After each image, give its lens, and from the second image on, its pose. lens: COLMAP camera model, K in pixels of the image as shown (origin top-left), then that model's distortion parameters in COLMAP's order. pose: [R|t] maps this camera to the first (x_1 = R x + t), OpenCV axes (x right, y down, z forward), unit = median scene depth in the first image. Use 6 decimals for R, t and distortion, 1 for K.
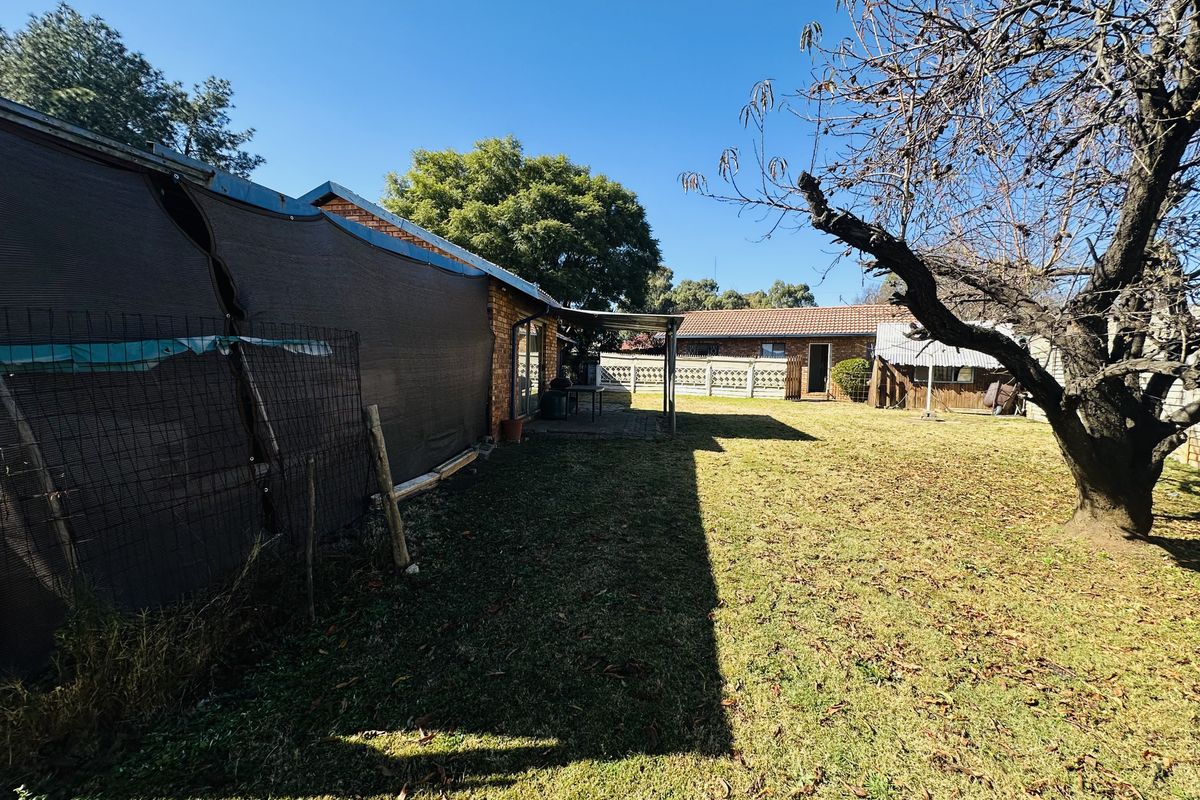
lens RADIAL K [[484.7, 0, 600.0], [0, 484.7, 400.0], [0, 0, 1]] dist [0.000928, -0.000003]
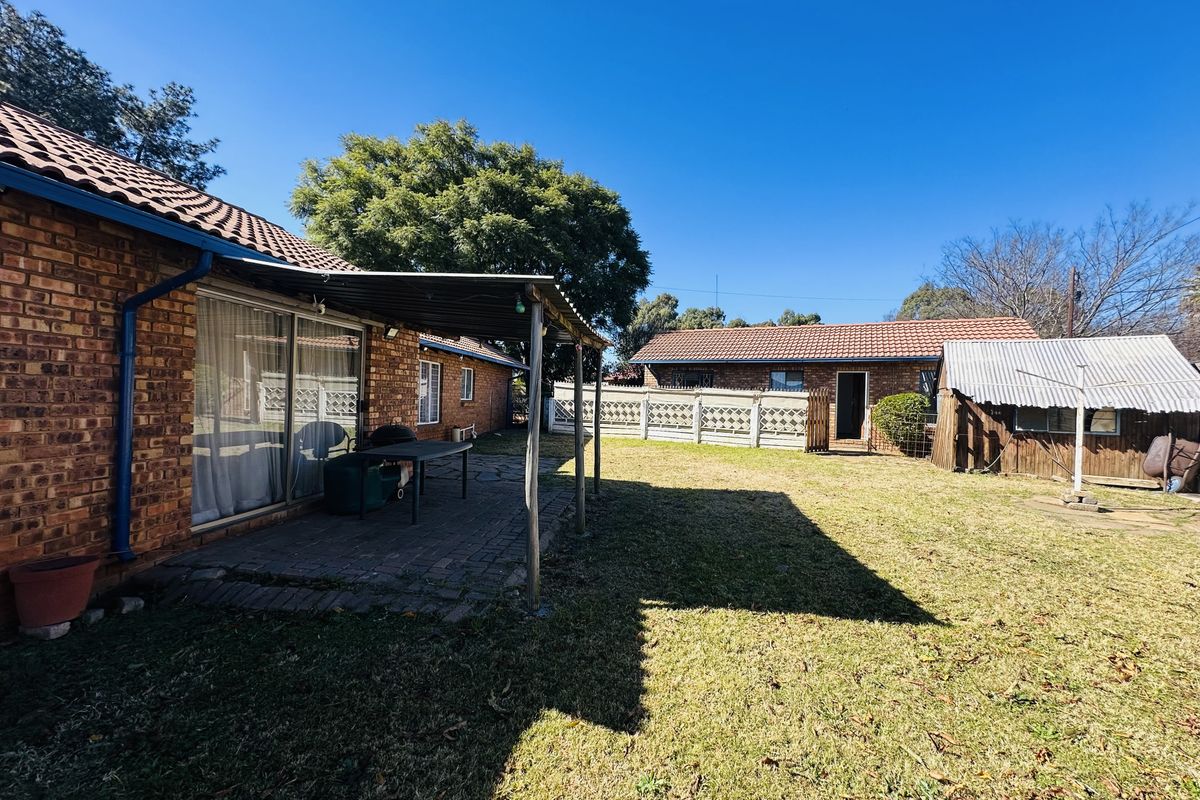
lens RADIAL K [[484.7, 0, 600.0], [0, 484.7, 400.0], [0, 0, 1]] dist [0.000928, -0.000003]
pose [[0.999770, 0.009595, -0.019191, 0.080050], [-0.010780, 0.997979, -0.062616, -0.021774], [0.018552, 0.062808, 0.997853, 0.237697]]
